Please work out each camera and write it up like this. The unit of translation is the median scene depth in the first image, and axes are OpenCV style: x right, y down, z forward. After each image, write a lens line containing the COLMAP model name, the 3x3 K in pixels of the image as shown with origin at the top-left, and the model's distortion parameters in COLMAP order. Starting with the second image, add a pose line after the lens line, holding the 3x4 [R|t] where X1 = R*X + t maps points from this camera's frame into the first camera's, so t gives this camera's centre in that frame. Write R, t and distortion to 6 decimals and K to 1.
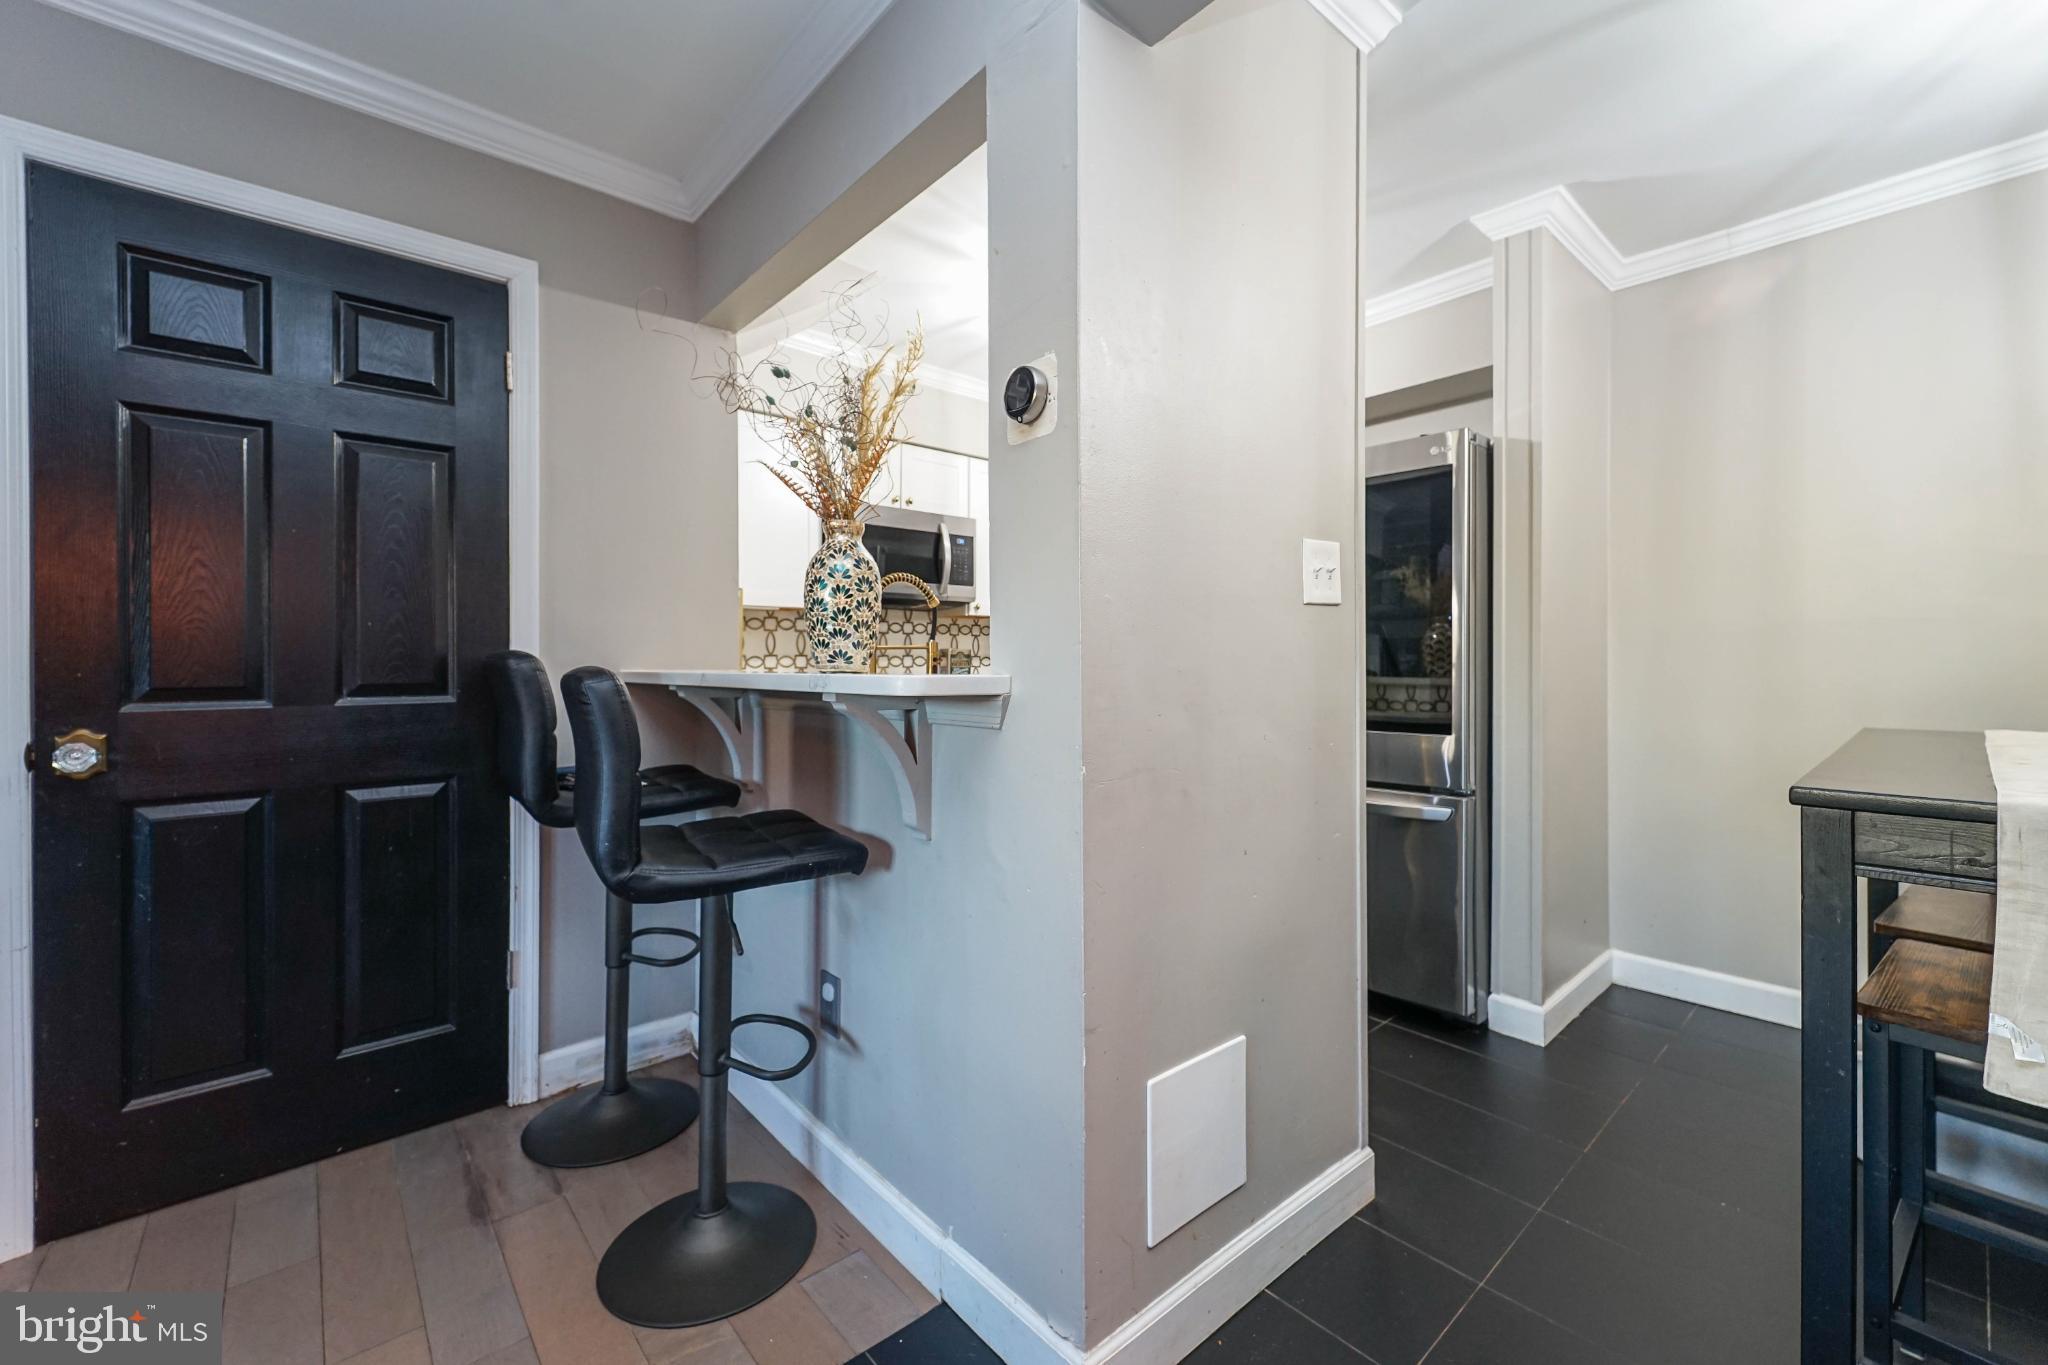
lens RADIAL K [[703.7, 0, 1049.9], [0, 703.7, 654.0], [0, 0, 1]] dist [0.001372, -0.000109]
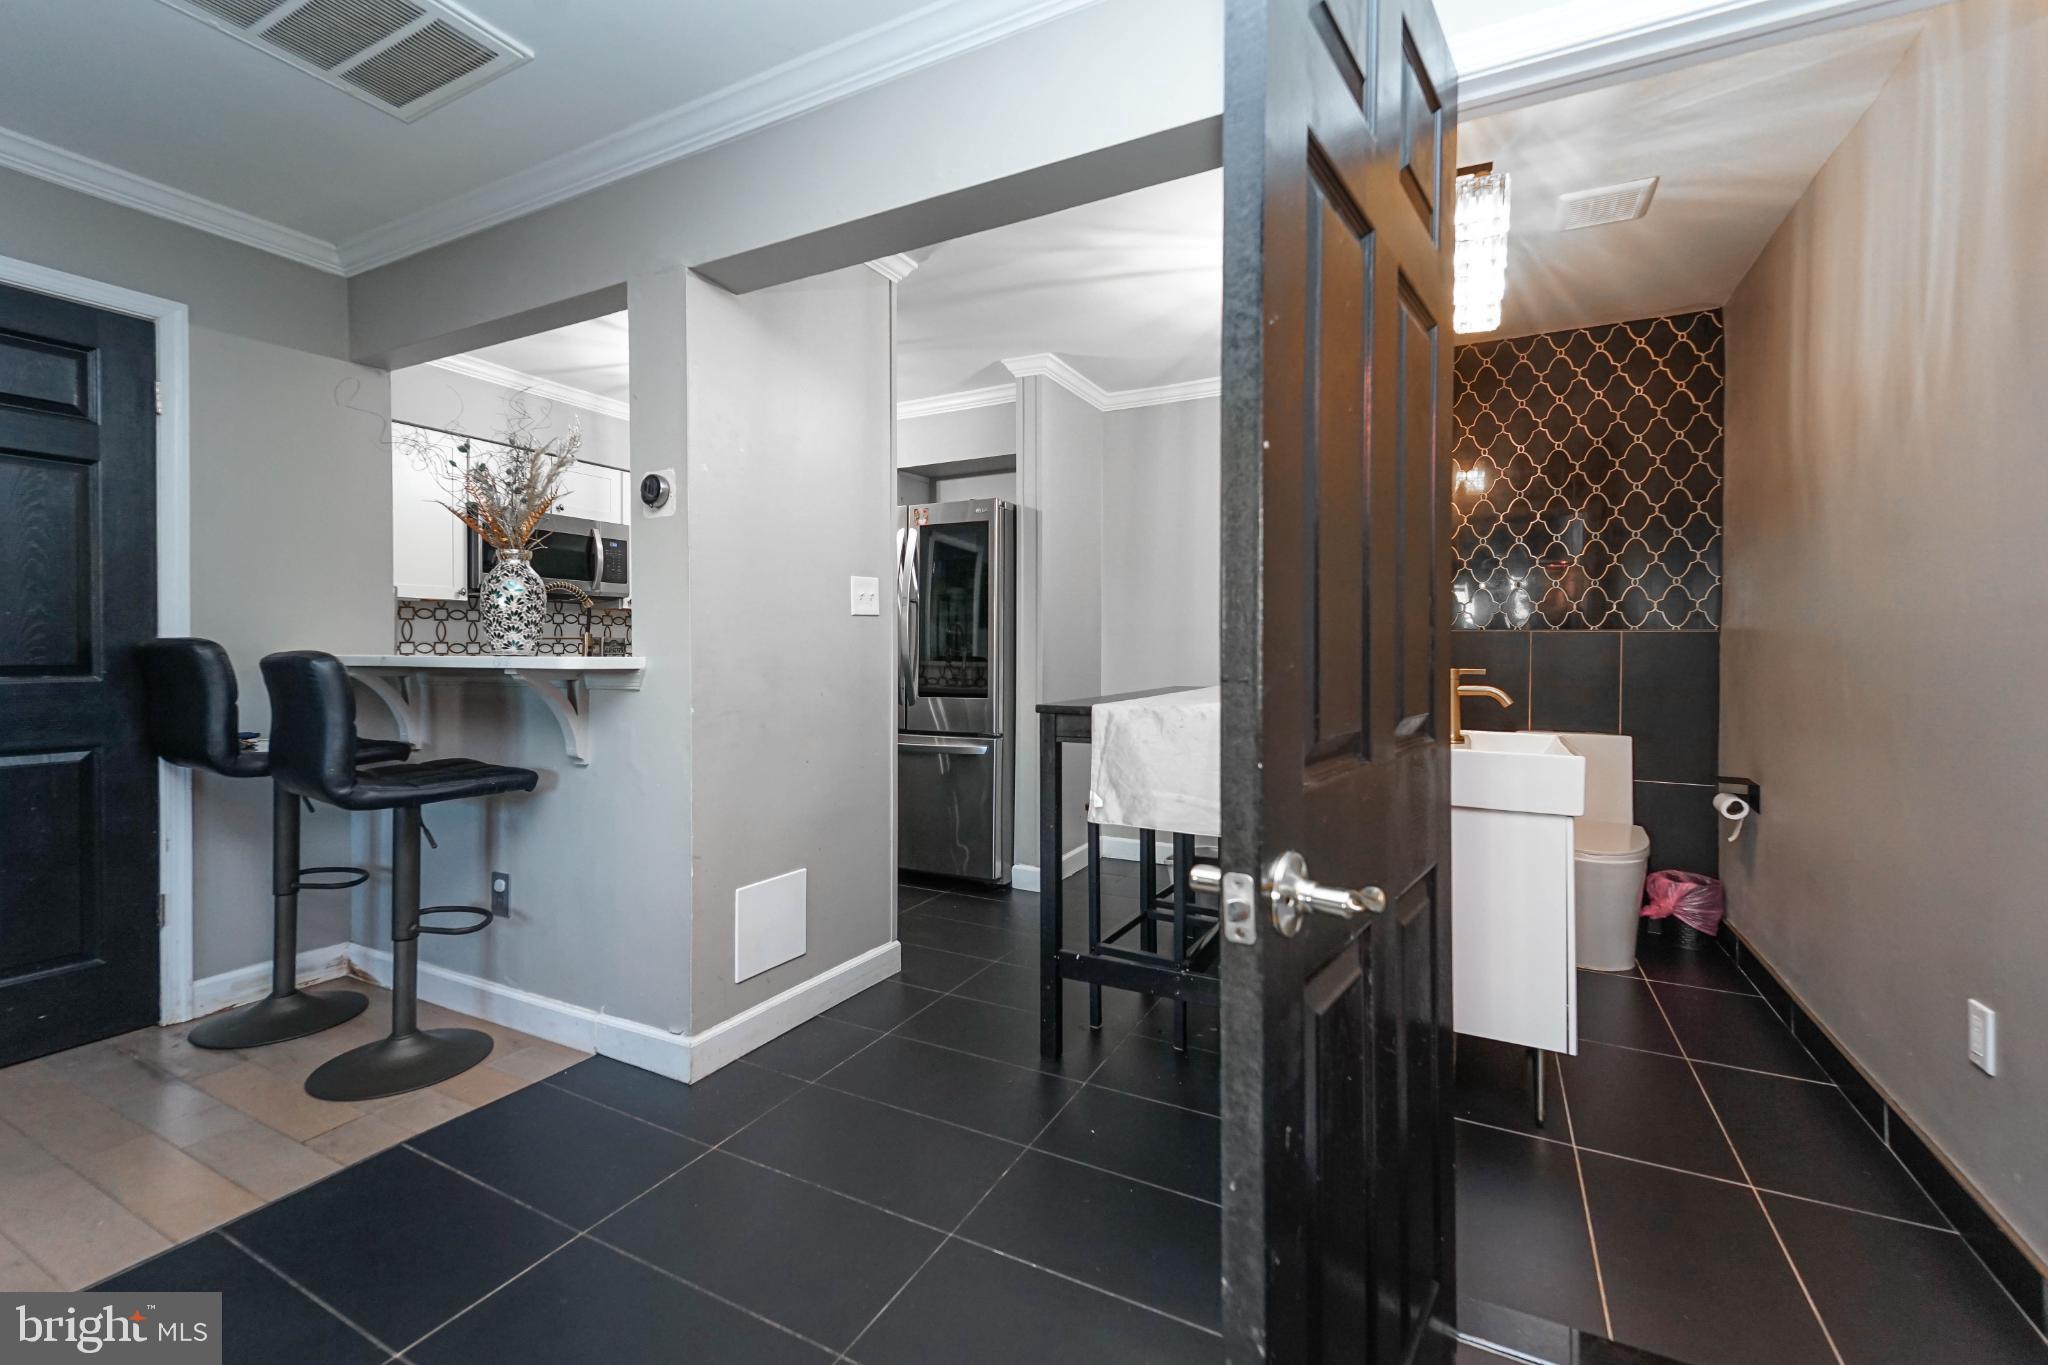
lens RADIAL K [[703.7, 0, 1049.9], [0, 703.7, 654.0], [0, 0, 1]] dist [0.001372, -0.000109]
pose [[0.911439, 0.001230, 0.411433, 0.097969], [-0.008074, 0.999856, 0.014897, -0.007122], [-0.411355, -0.016899, 0.911318, -0.677535]]
